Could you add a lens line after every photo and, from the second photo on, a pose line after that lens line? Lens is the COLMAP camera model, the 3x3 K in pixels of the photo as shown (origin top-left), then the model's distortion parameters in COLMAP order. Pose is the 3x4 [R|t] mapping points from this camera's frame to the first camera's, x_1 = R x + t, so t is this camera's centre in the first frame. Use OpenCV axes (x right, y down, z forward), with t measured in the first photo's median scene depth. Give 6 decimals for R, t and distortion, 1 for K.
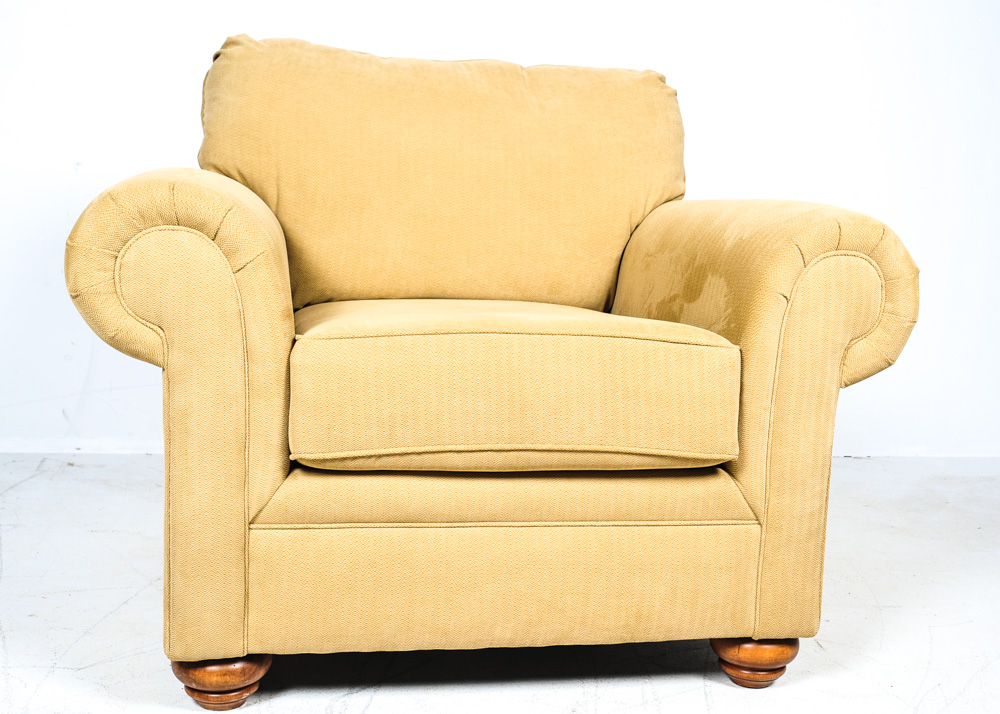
lens RADIAL K [[1119.6, 0, 527.9], [0, 1119.6, 379.6], [0, 0, 1]] dist [-0.021596, 0.019411]
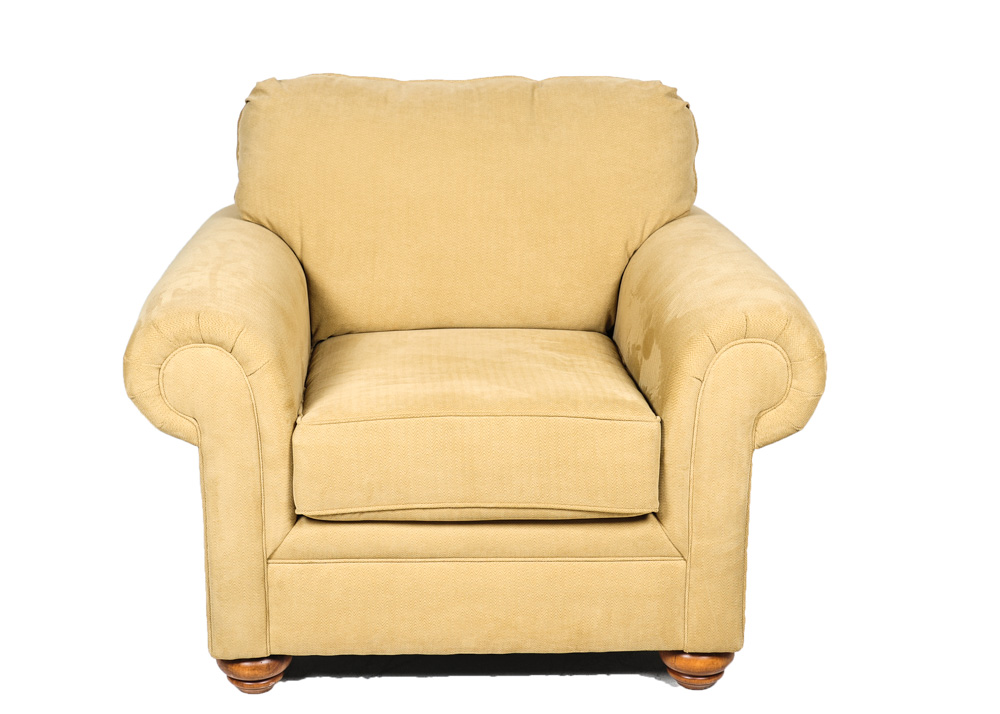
lens RADIAL K [[1590.1, 0, 500.0], [0, 1590.1, 357.0], [0, 0, 1]] dist [0.058796, 0.034834]
pose [[0.984722, 0.009084, -0.173899, 0.315544], [0.014831, 0.990635, 0.135730, -0.328754], [0.173504, -0.136235, 0.975365, -0.682776]]
